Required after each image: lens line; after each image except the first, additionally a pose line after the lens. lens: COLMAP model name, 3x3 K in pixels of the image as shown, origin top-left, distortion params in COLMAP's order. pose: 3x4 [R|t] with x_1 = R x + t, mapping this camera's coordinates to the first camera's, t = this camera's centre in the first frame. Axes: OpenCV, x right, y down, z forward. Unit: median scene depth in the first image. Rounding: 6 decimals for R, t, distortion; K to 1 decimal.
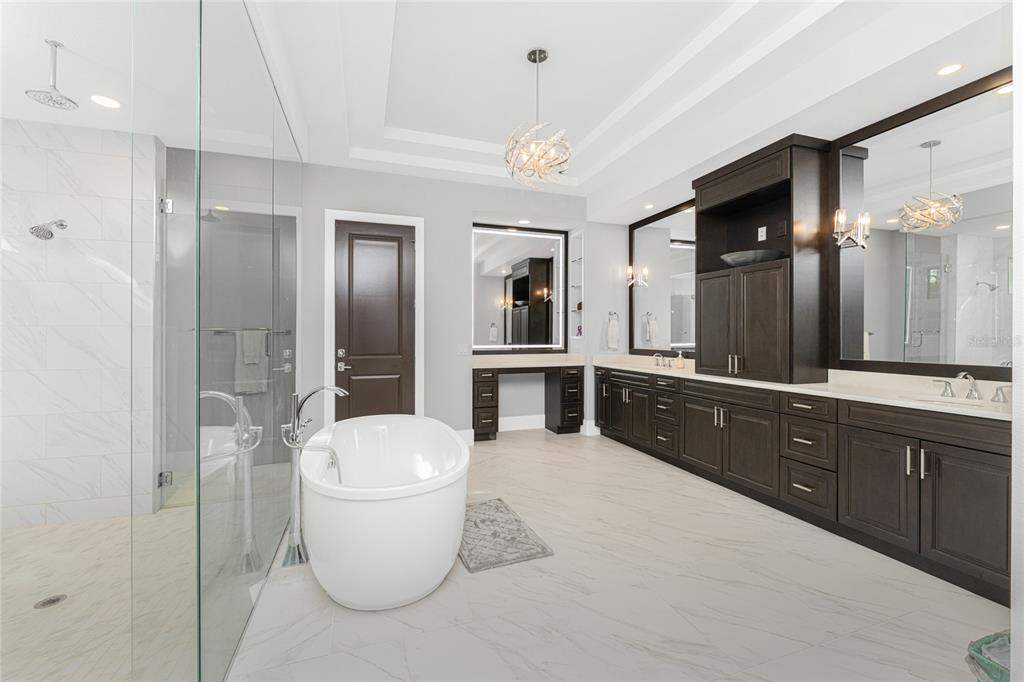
lens RADIAL K [[410.9, 0, 508.4], [0, 410.9, 336.6], [0, 0, 1]] dist [-0.013986, -0.000035]
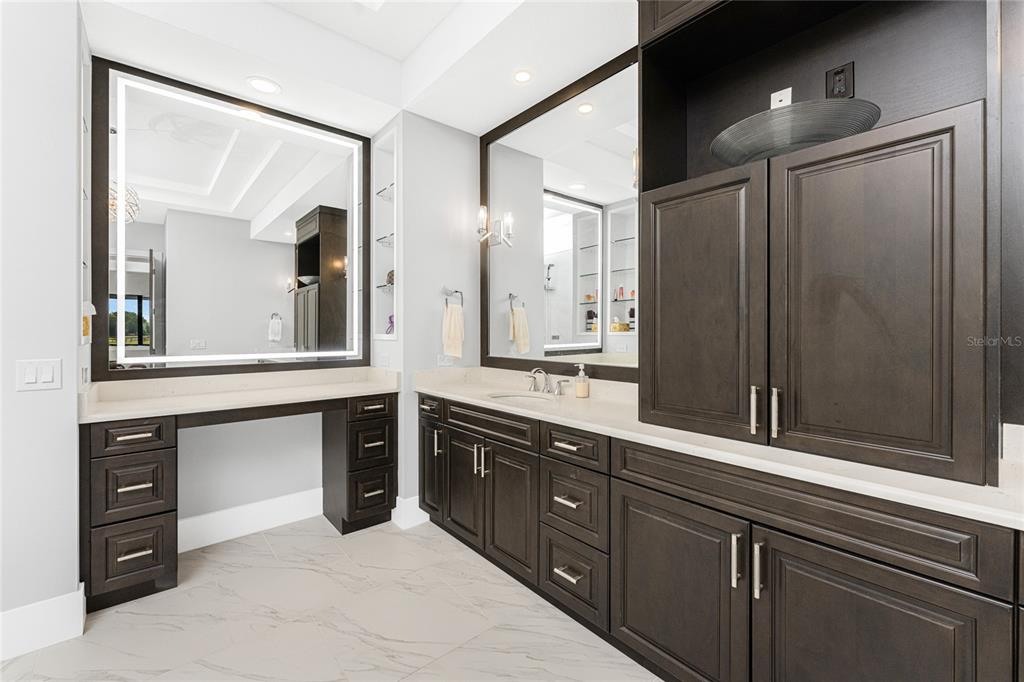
lens RADIAL K [[417.6, 0, 509.3], [0, 417.6, 341.1], [0, 0, 1]] dist [0.003153, 0.000244]
pose [[0.928176, -0.008840, 0.372038, 0.121249], [0.000967, 0.999772, 0.021345, -0.003967], [-0.372141, -0.019453, 0.927972, 0.470344]]
